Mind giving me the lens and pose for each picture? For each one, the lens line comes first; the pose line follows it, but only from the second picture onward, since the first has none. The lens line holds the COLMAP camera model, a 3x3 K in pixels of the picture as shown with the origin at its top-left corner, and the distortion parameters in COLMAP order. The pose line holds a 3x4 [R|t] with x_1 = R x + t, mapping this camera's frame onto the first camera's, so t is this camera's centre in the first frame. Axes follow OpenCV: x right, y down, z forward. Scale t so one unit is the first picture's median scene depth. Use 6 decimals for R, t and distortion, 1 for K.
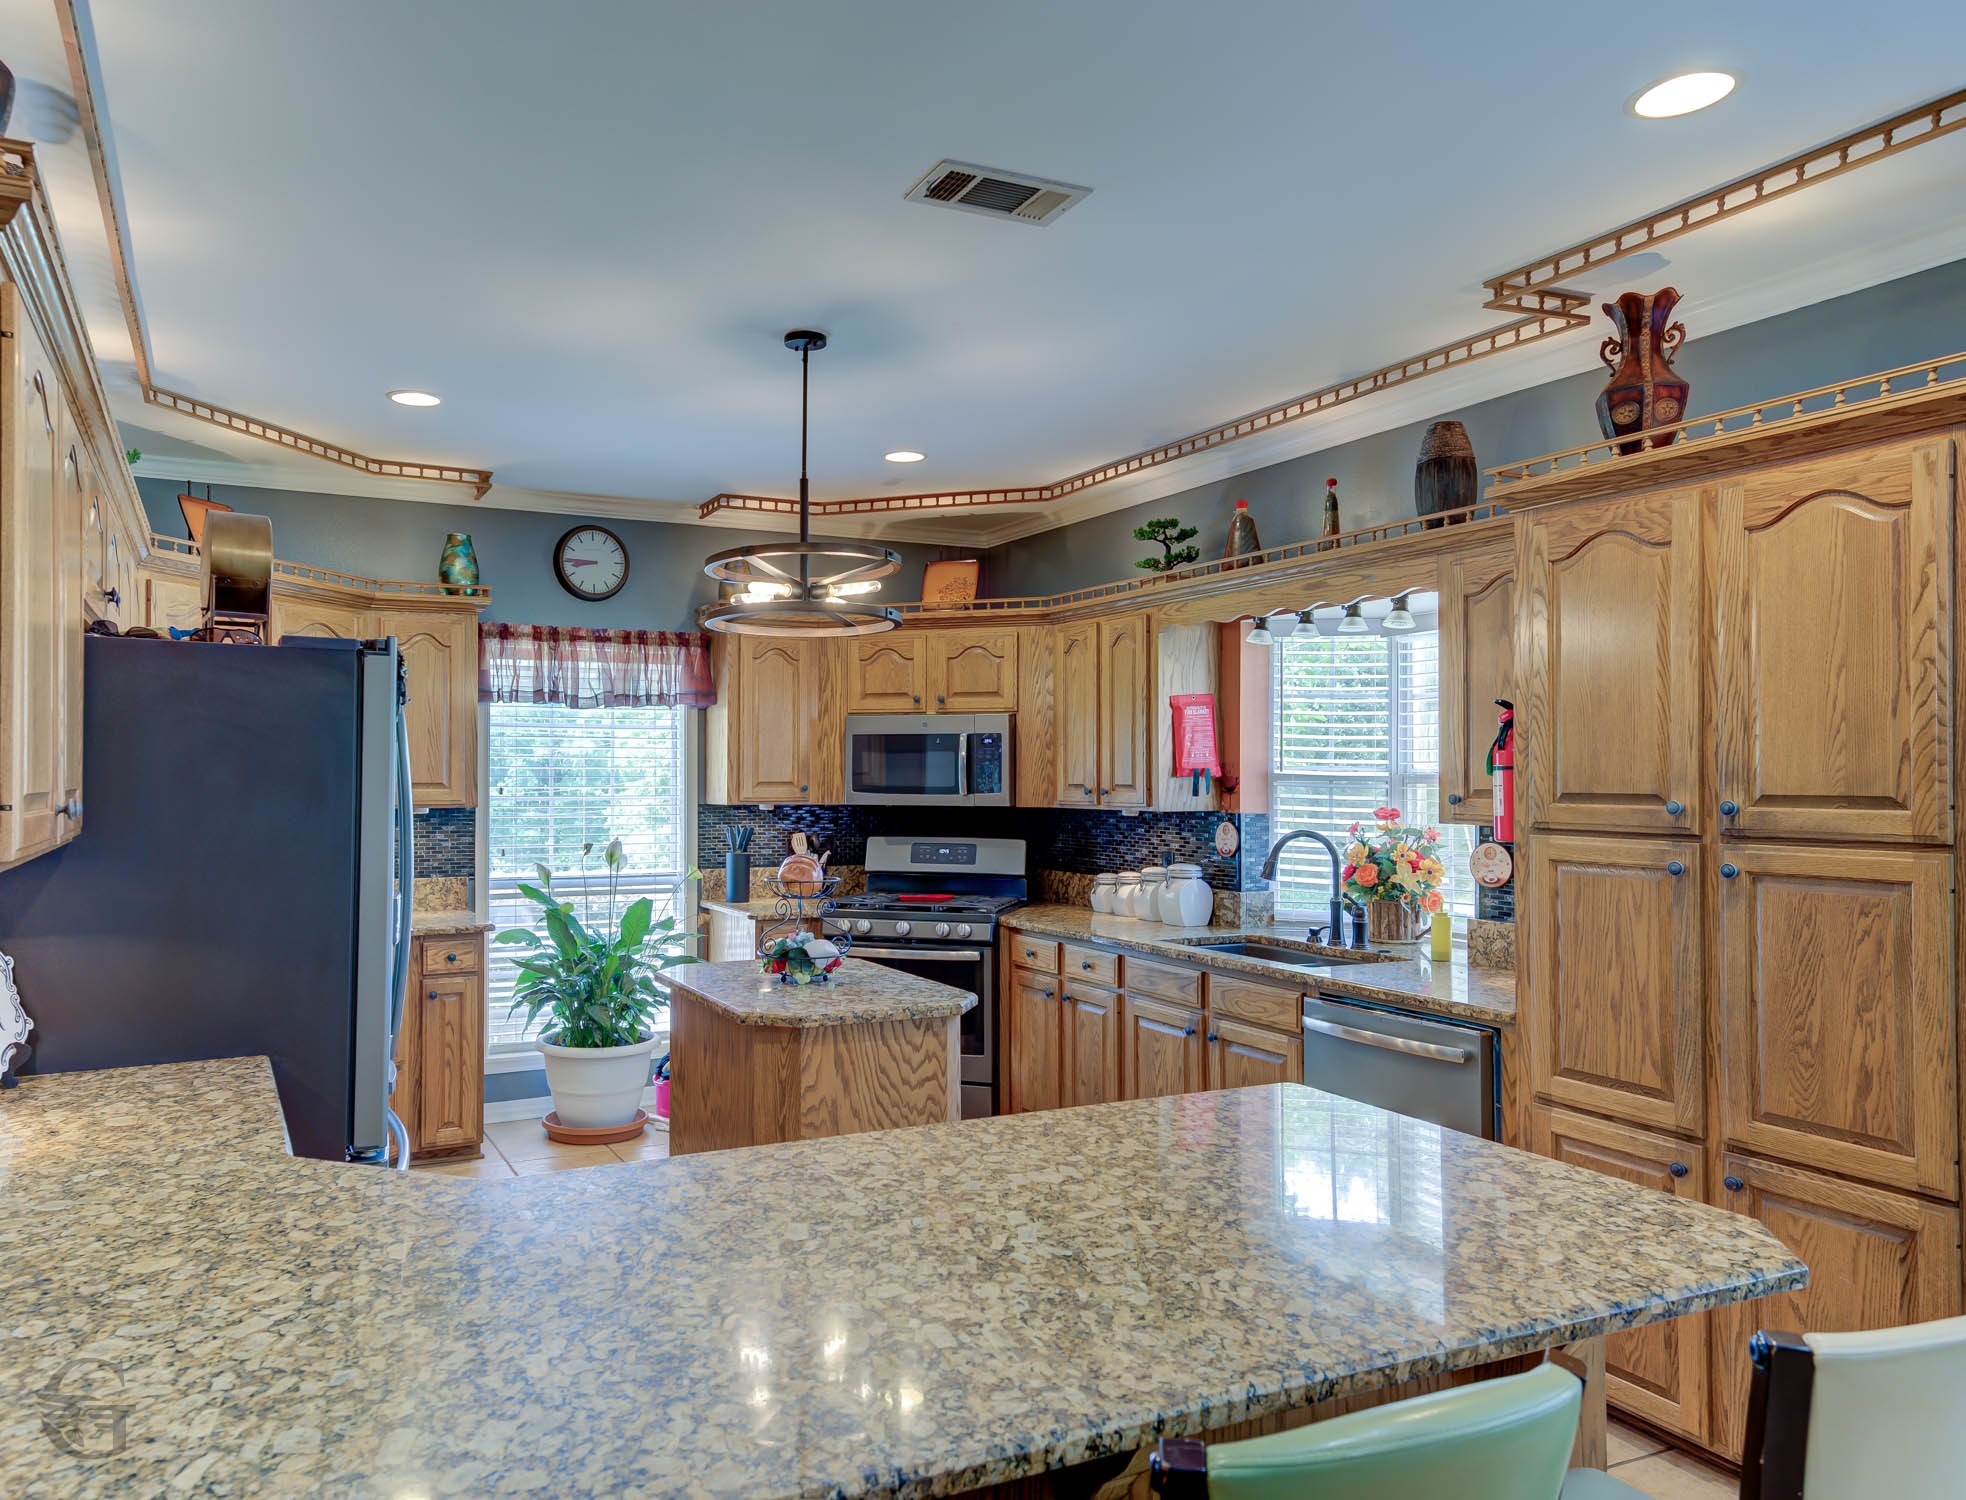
lens RADIAL K [[1356.3, 0, 847.5], [0, 1356.3, 759.2], [0, 0, 1]] dist [0.035104, 0.006488]
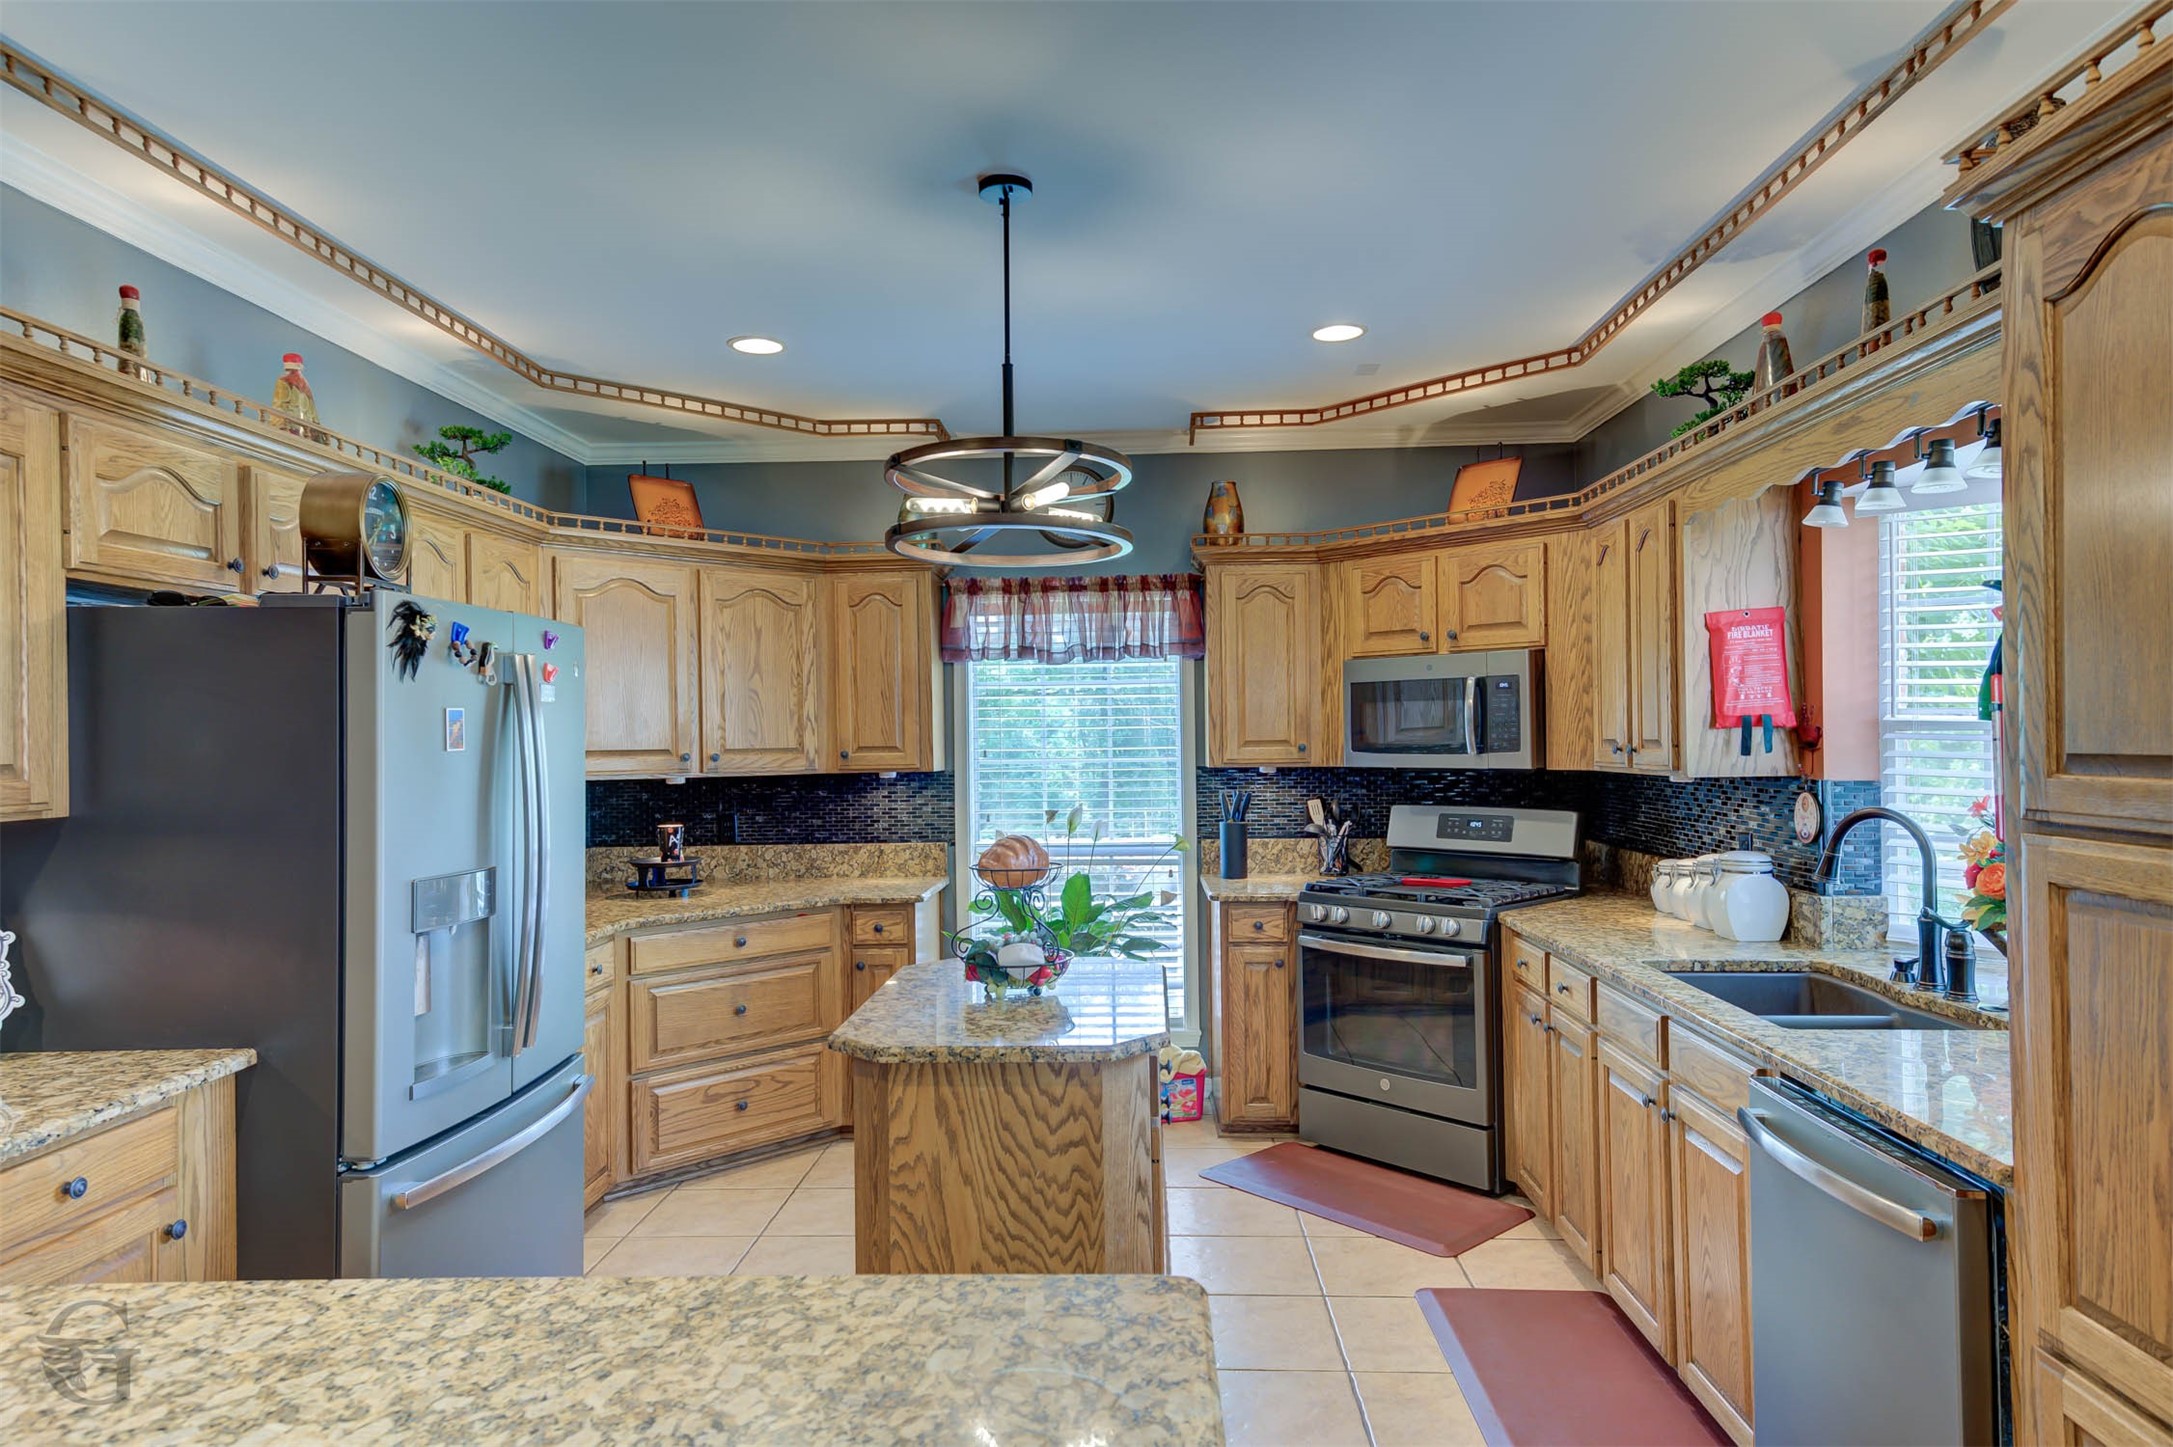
lens RADIAL K [[1307.5, 0, 1083.7], [0, 1307.5, 738.8], [0, 0, 1]] dist [0.033106, -0.000374]
pose [[0.890262, -0.012582, -0.455274, 0.259216], [0.020453, 0.999714, 0.012366, 0.003365], [0.454989, -0.020320, 0.890265, 0.242541]]
